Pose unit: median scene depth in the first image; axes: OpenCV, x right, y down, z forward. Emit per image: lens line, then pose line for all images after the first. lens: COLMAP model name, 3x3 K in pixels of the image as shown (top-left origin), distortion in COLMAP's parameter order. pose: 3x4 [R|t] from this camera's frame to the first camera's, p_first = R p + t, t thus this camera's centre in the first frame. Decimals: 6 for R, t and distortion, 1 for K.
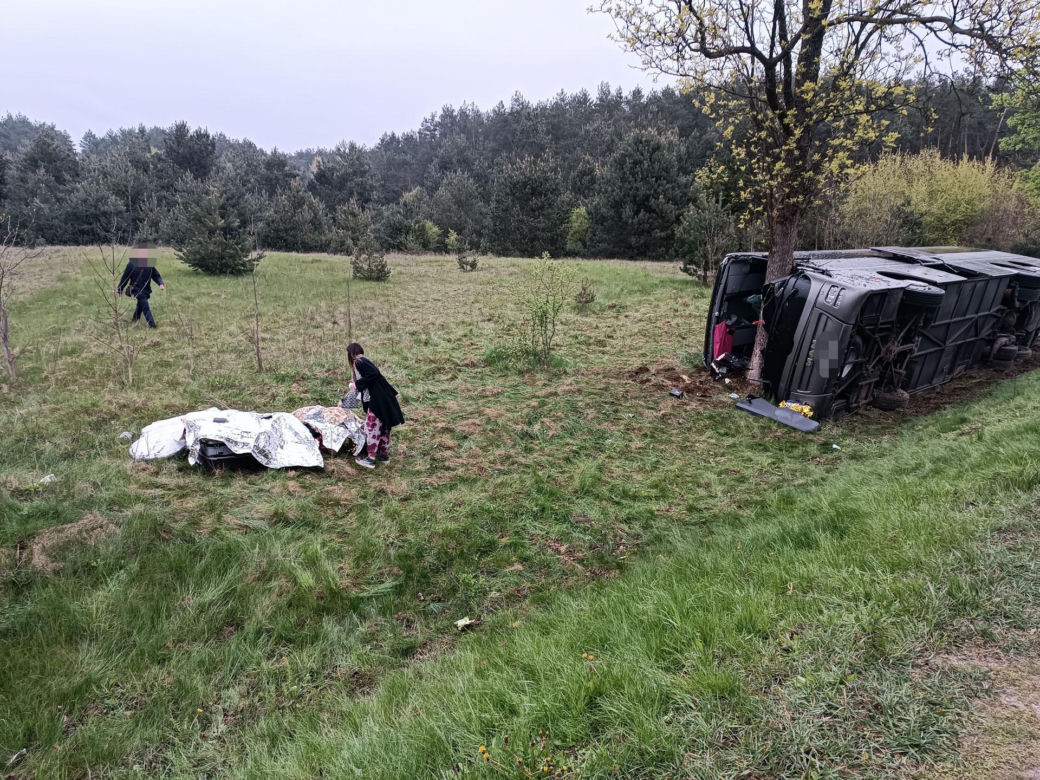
lens RADIAL K [[740.0, 0, 519.6], [0, 740.0, 386.5], [0, 0, 1]] dist [0.042789, -0.030483]
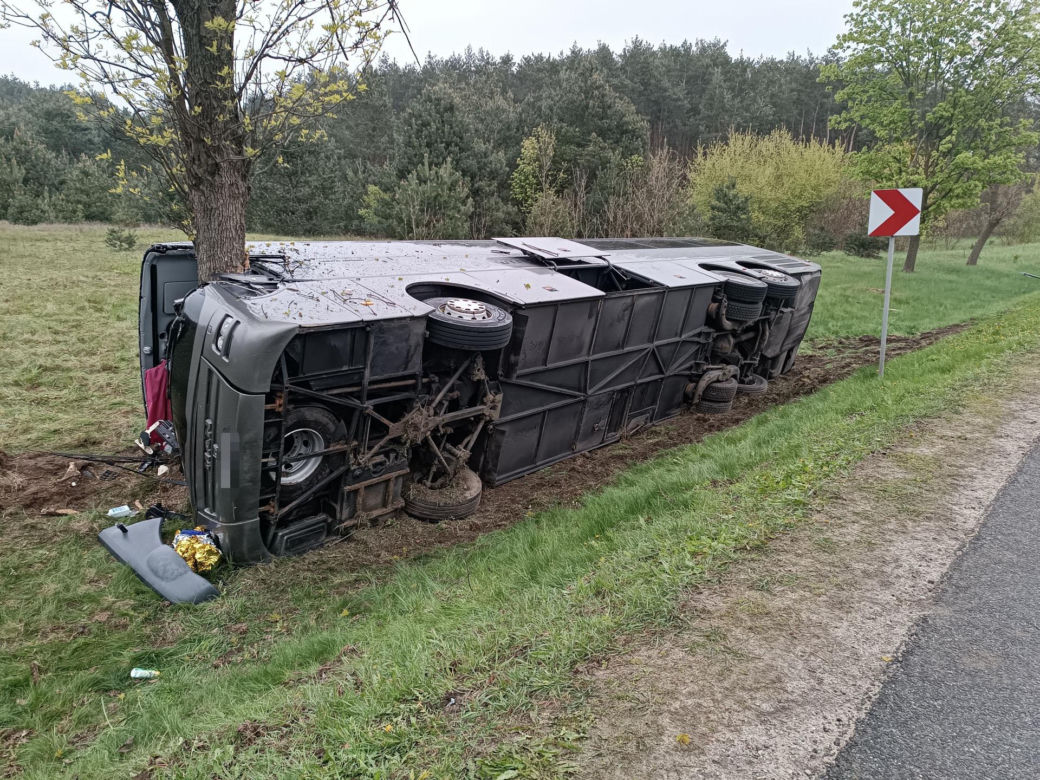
lens RADIAL K [[740.0, 0, 519.1], [0, 740.0, 384.0], [0, 0, 1]] dist [0.042789, -0.030483]
pose [[0.993284, 0.002330, 0.115674, 0.529694], [-0.005559, 0.999604, 0.027599, -0.098707], [-0.115564, -0.028057, 0.992904, 0.451997]]
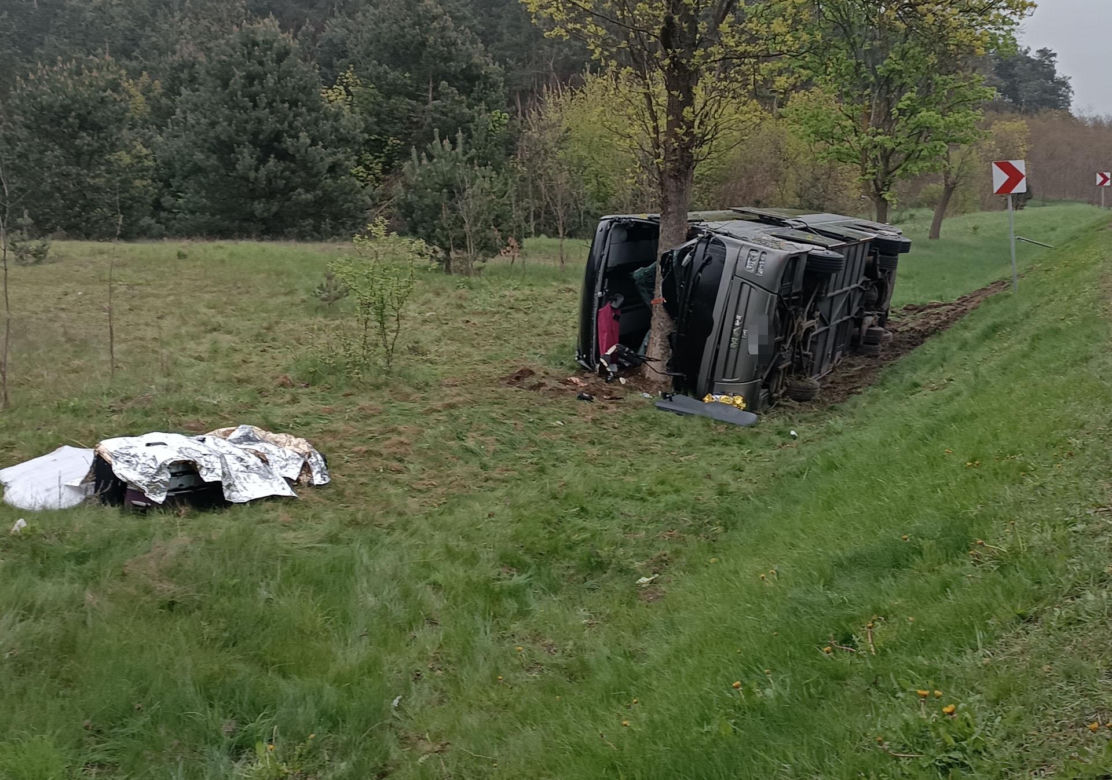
lens RADIAL K [[1459.0, 0, 651.4], [0, 1459.0, 240.0], [0, 0, 1]] dist [0.043865, 0.000000]
pose [[0.864194, -0.024629, 0.502556, -0.481410], [0.111574, 0.983316, -0.143672, 0.074655], [-0.490632, 0.180232, 0.852523, -0.336662]]
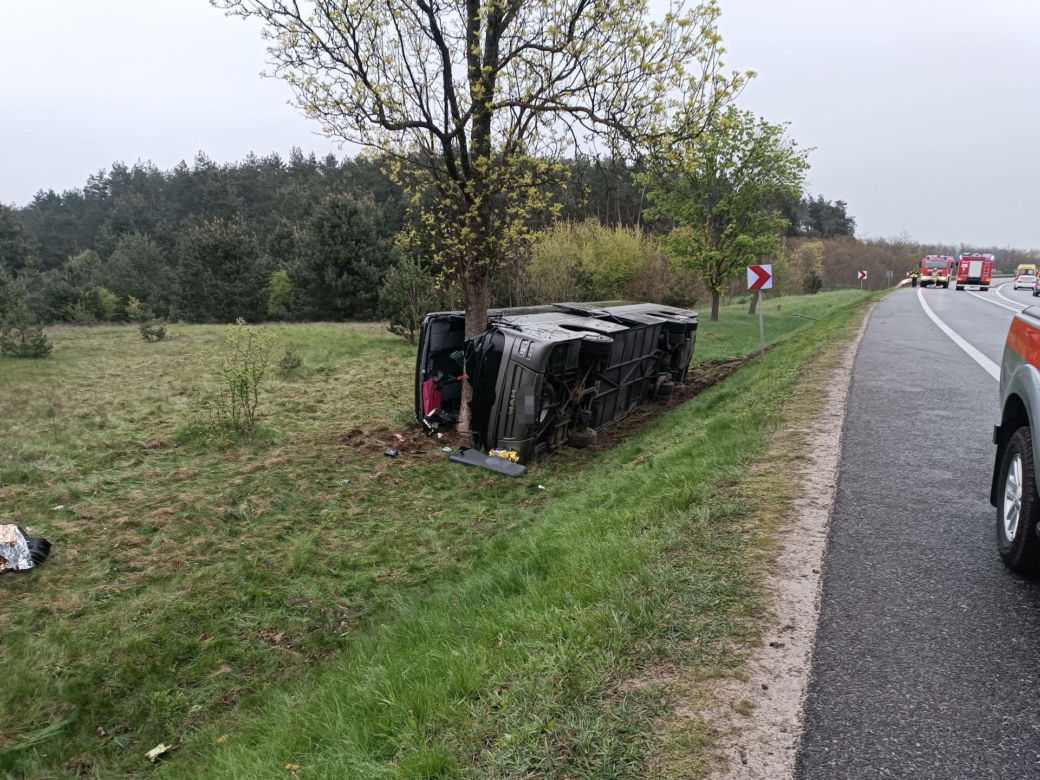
lens RADIAL K [[740.0, 0, 516.2], [0, 740.0, 383.8], [0, 0, 1]] dist [0.042789, -0.030483]
pose [[0.928357, -0.071860, 0.364678, 0.010699], [0.102047, 0.992708, -0.064168, -0.002227], [-0.357408, 0.096785, 0.928920, 0.004498]]
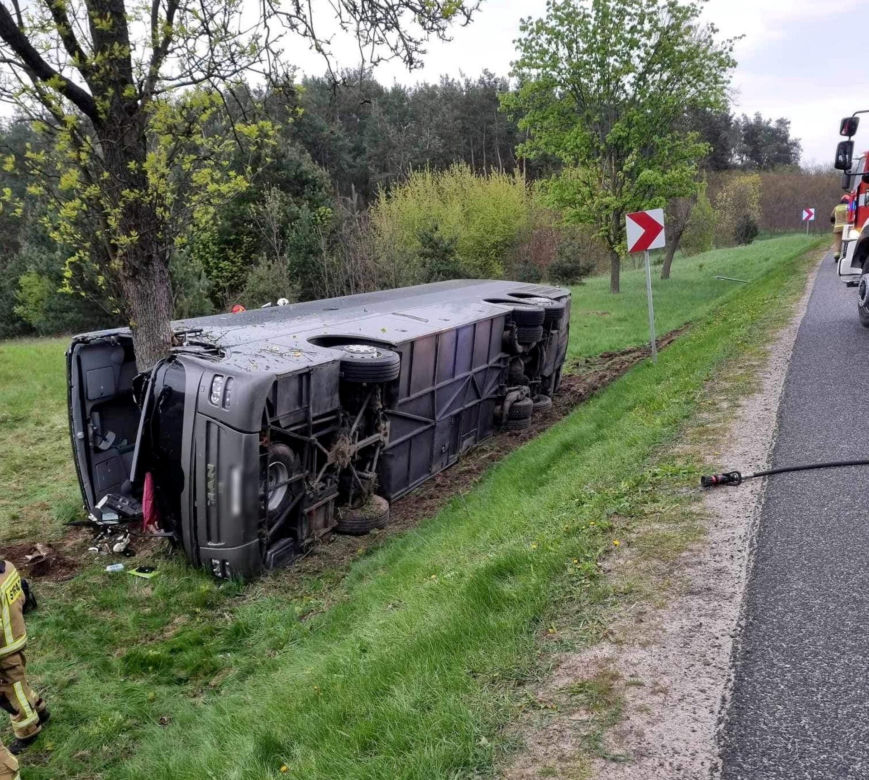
lens RADIAL K [[859.0, 0, 424.5], [0, 859.0, 517.3], [0, 0, 1]] dist [0.038835, 0.000000]
pose [[0.912052, -0.199772, 0.358123, 0.282277], [0.176809, 0.979540, 0.096128, -0.054393], [-0.370000, -0.024355, 0.928713, 0.249222]]
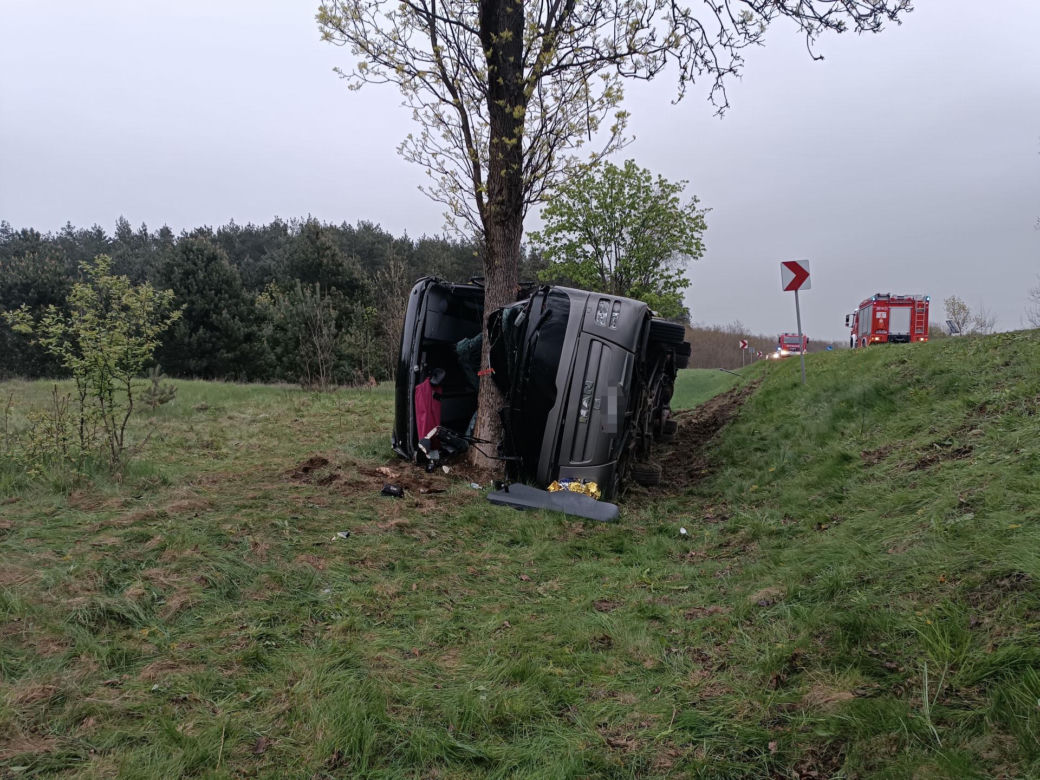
lens RADIAL K [[740.0, 0, 515.7], [0, 740.0, 392.4], [0, 0, 1]] dist [0.042789, -0.030483]
pose [[0.830835, -0.040985, 0.555008, -0.019343], [0.150745, 0.976575, -0.153547, 0.036934], [-0.535714, 0.211237, 0.817551, 0.483754]]
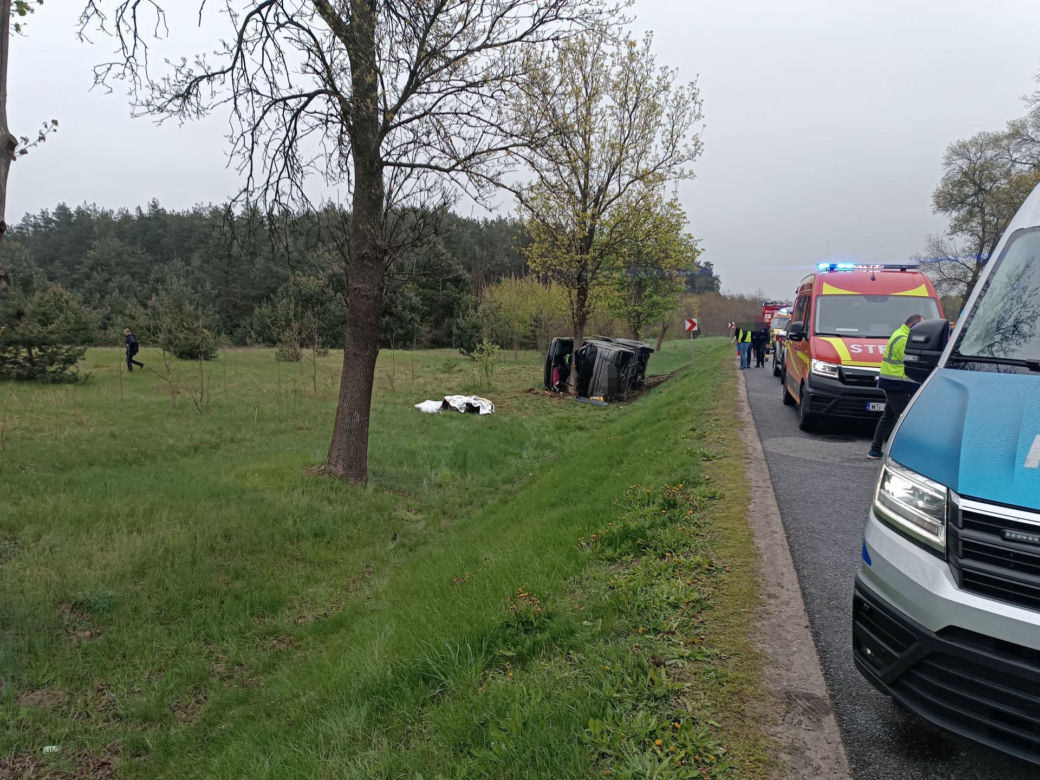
lens RADIAL K [[740.0, 0, 518.6], [0, 740.0, 389.3], [0, 0, 1]] dist [0.042789, -0.030483]
pose [[0.857075, -0.046560, 0.513083, -1.079074], [0.111781, 0.988990, -0.096977, 0.201720], [-0.502918, 0.140470, 0.852843, -0.933773]]
